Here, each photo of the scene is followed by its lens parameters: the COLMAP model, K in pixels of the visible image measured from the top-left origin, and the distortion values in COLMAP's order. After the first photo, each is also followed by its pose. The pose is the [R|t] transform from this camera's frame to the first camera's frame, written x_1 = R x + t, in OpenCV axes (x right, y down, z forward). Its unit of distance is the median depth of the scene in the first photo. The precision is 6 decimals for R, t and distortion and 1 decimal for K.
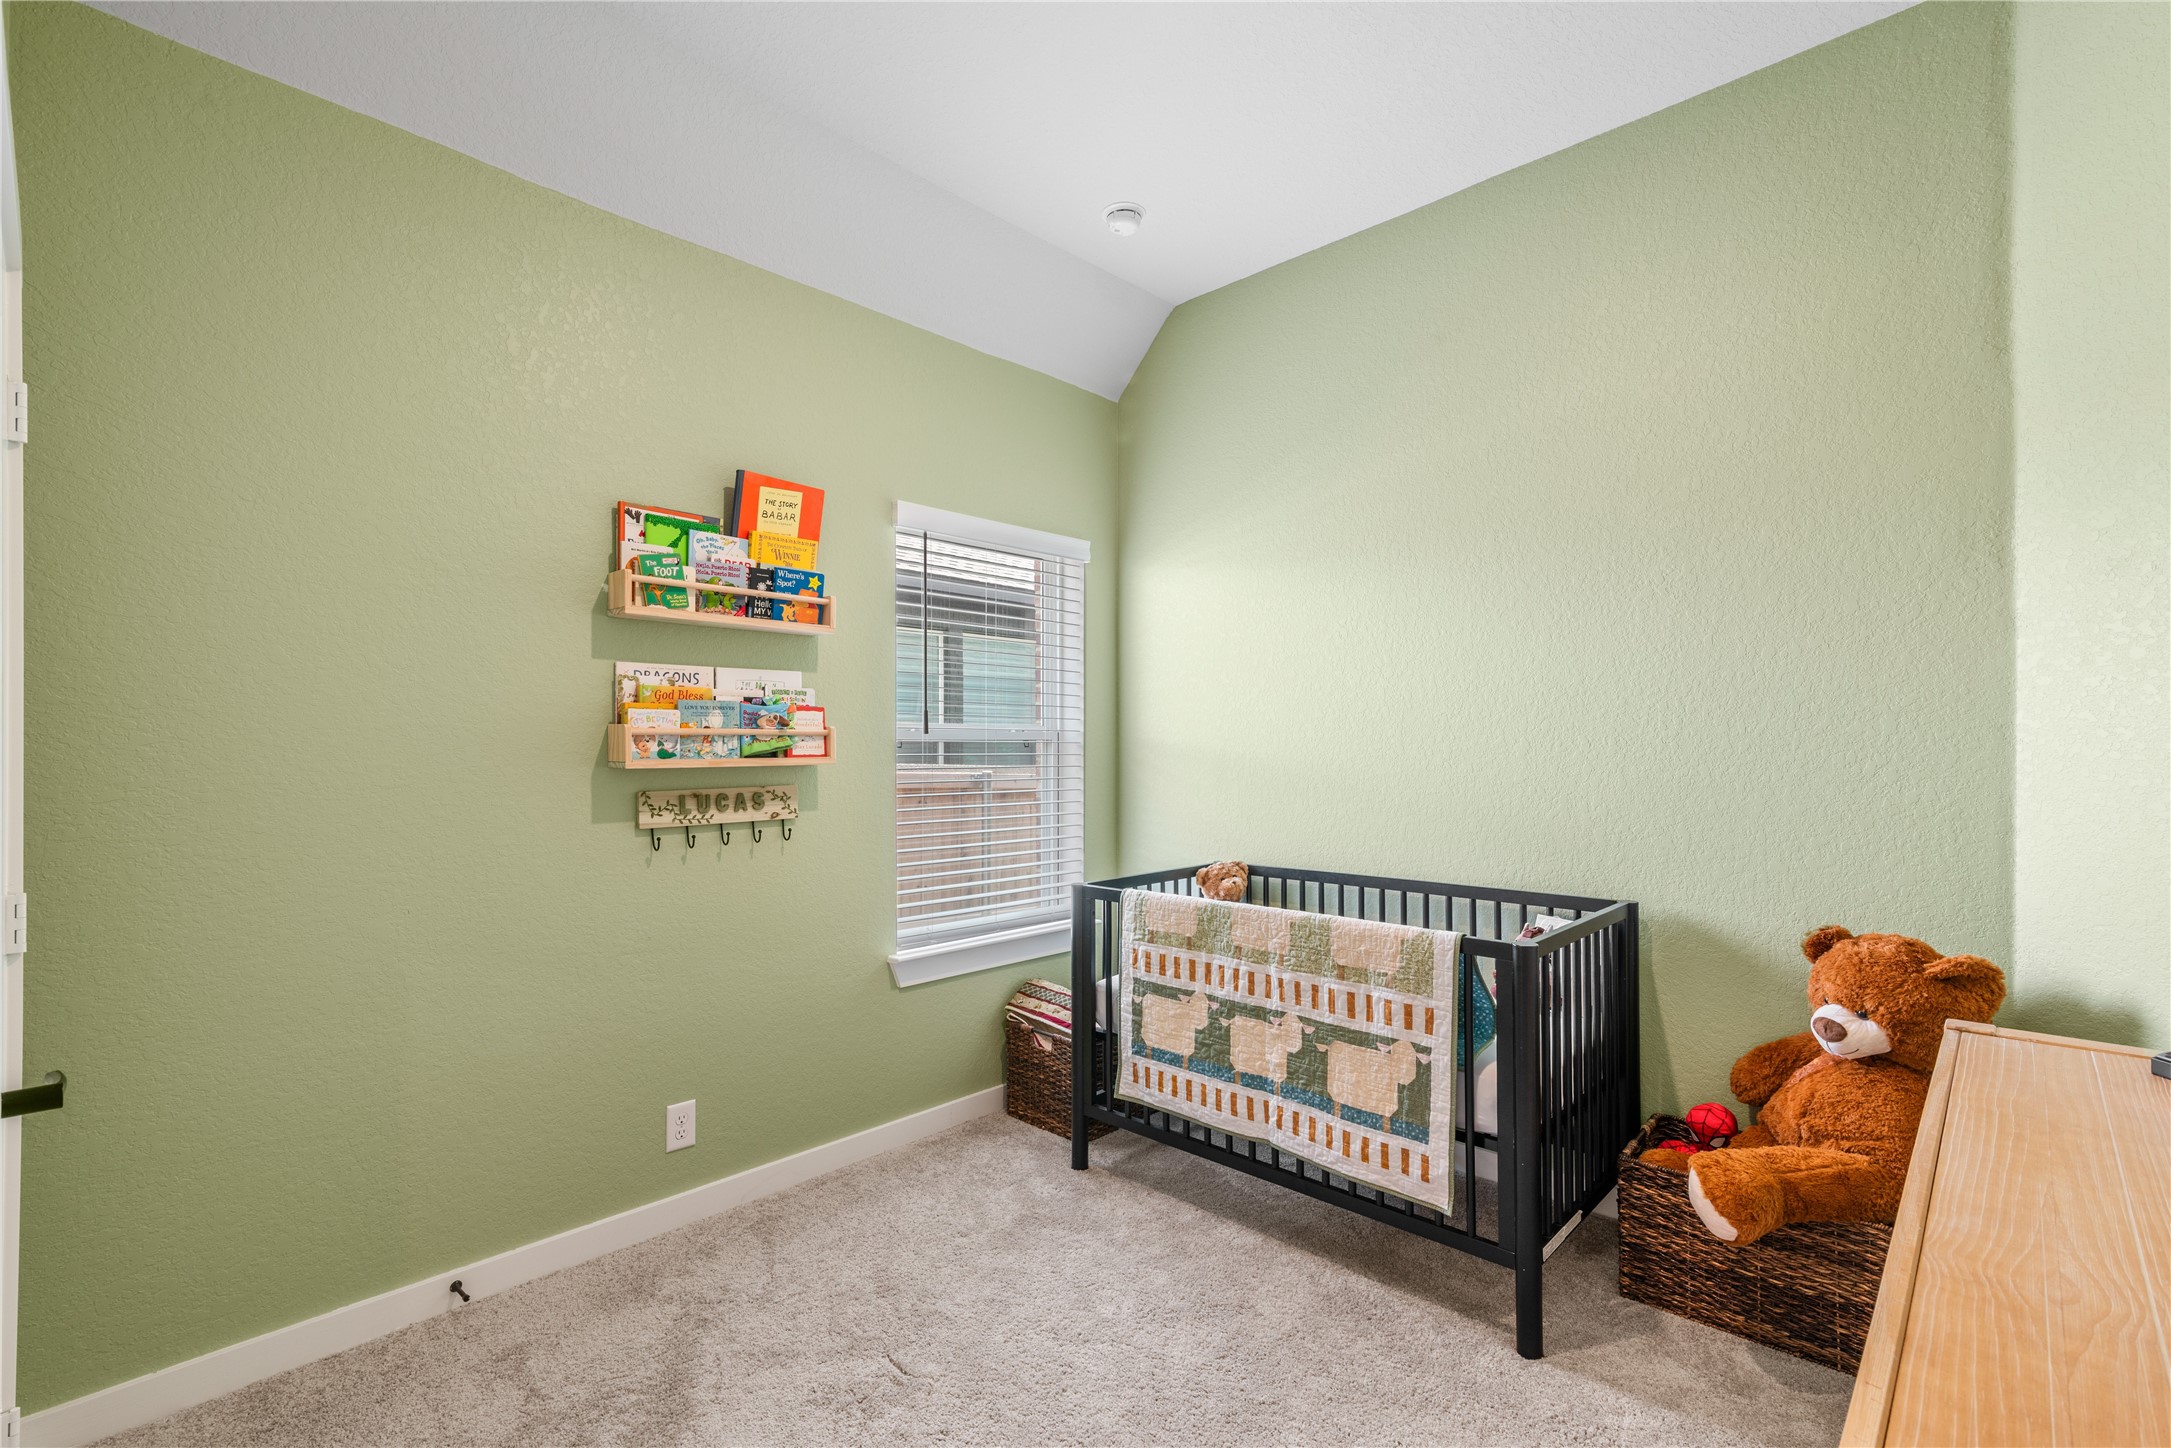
lens RADIAL K [[985.9, 0, 1093.4], [0, 985.9, 722.0], [0, 0, 1]] dist [0.009947, -0.001059]
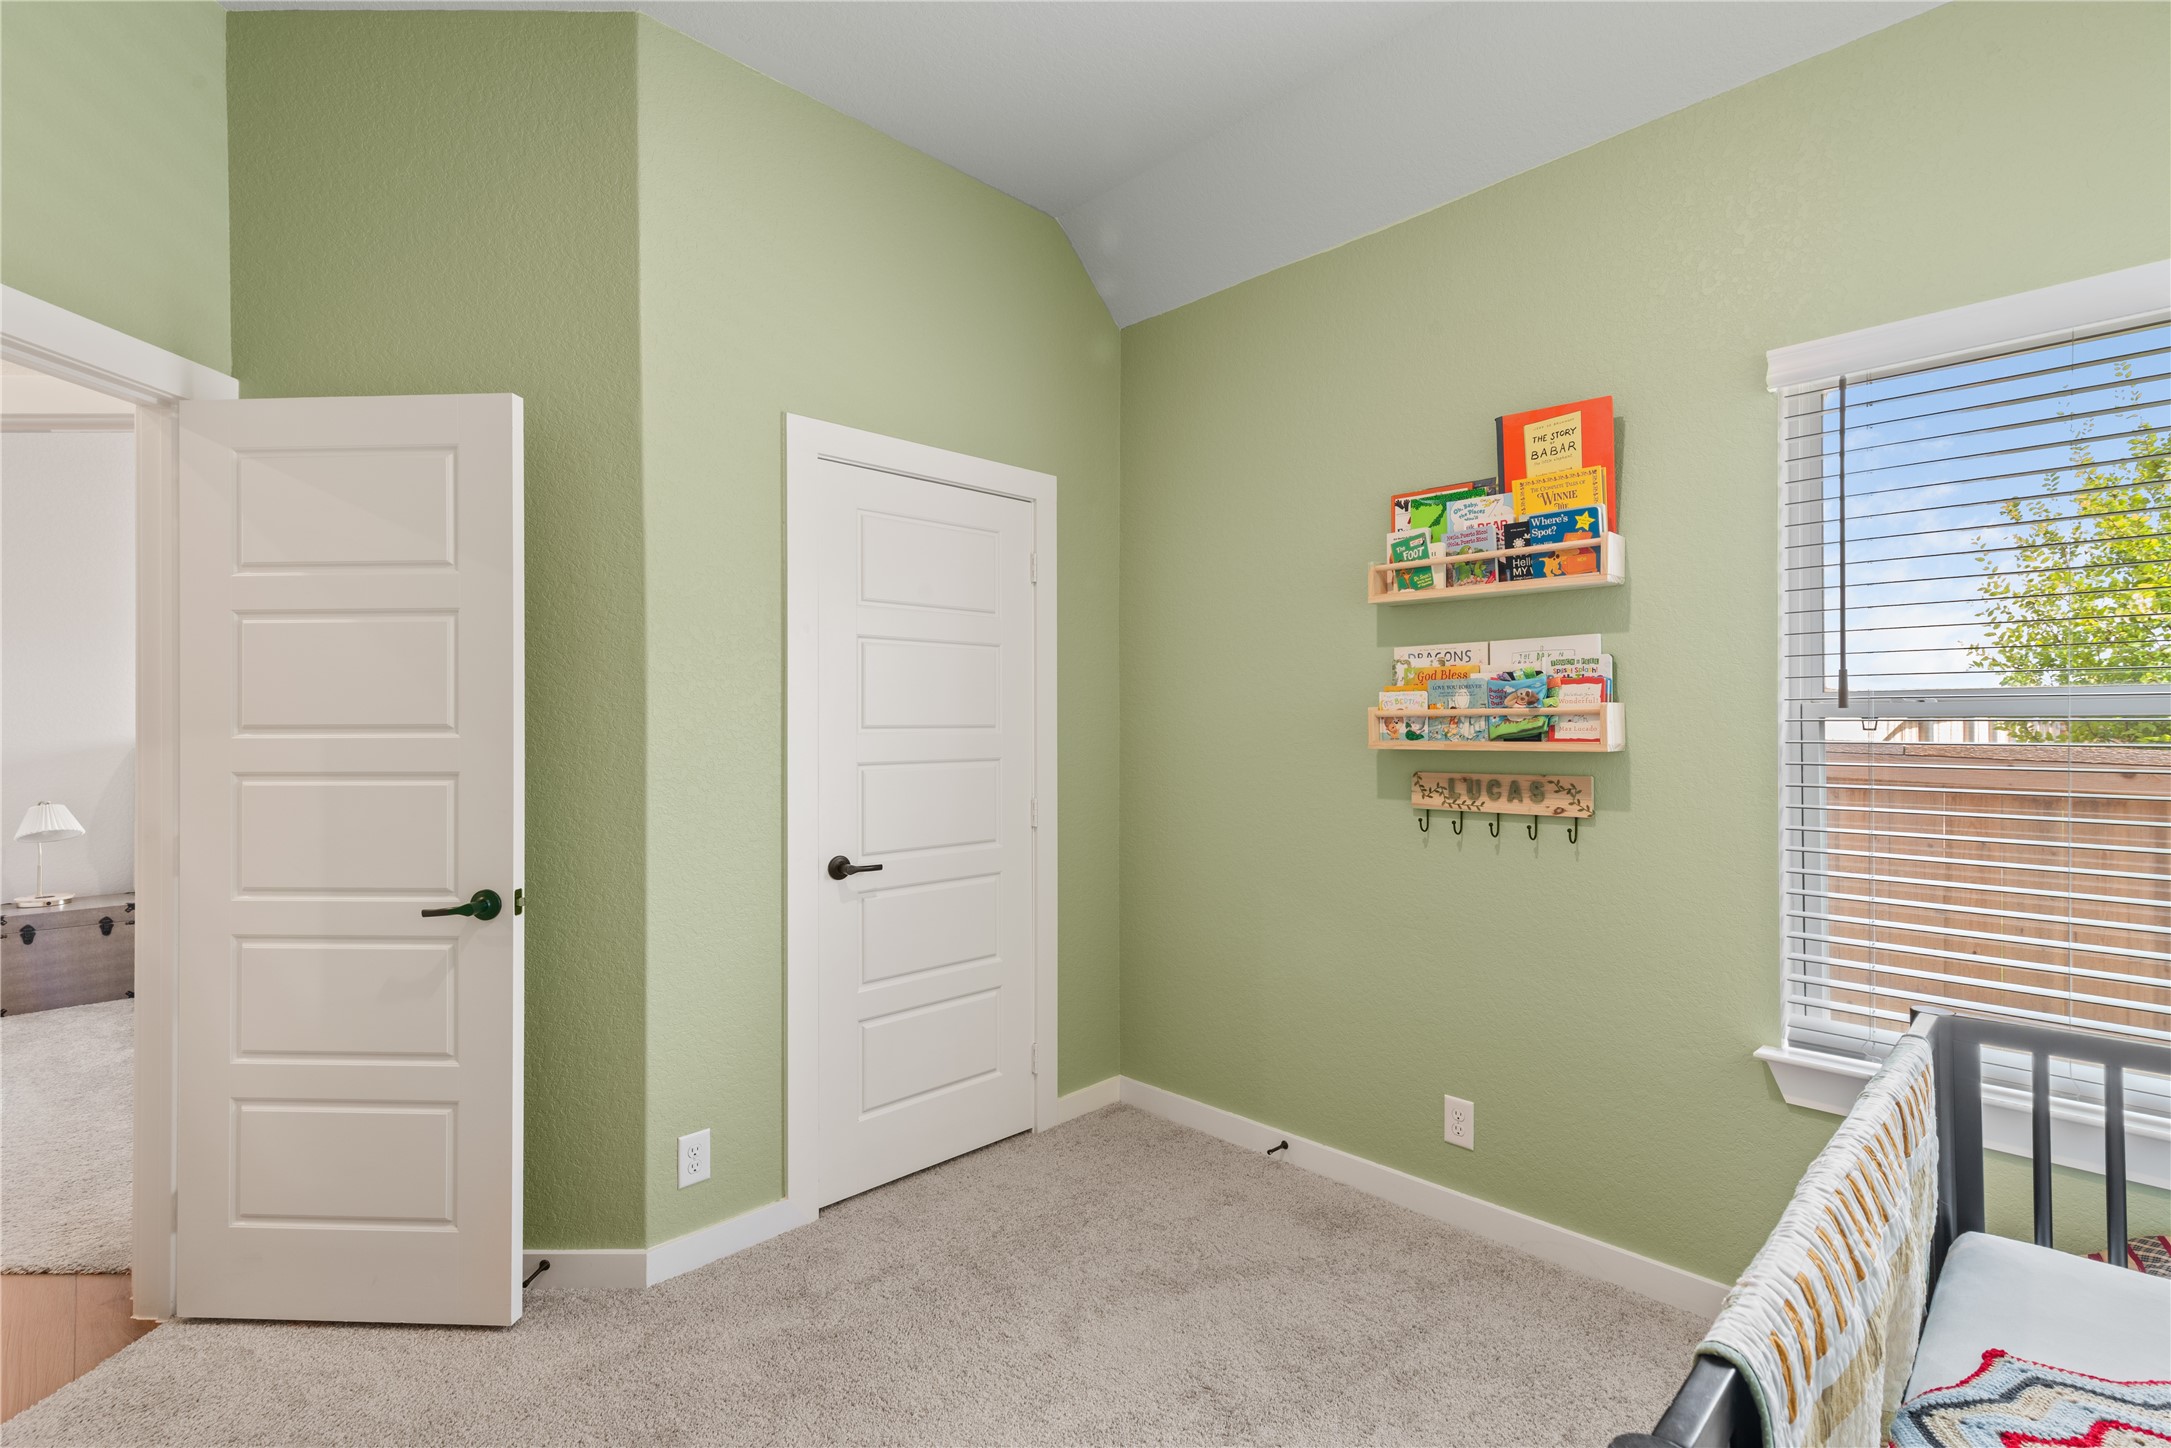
lens RADIAL K [[985.9, 0, 1093.4], [0, 985.9, 722.0], [0, 0, 1]] dist [0.009947, -0.001059]
pose [[-0.026999, -0.007824, -0.999605, 0.549477], [0.021020, 0.999744, -0.008393, 0.019245], [0.999414, -0.021238, -0.026827, 0.664257]]
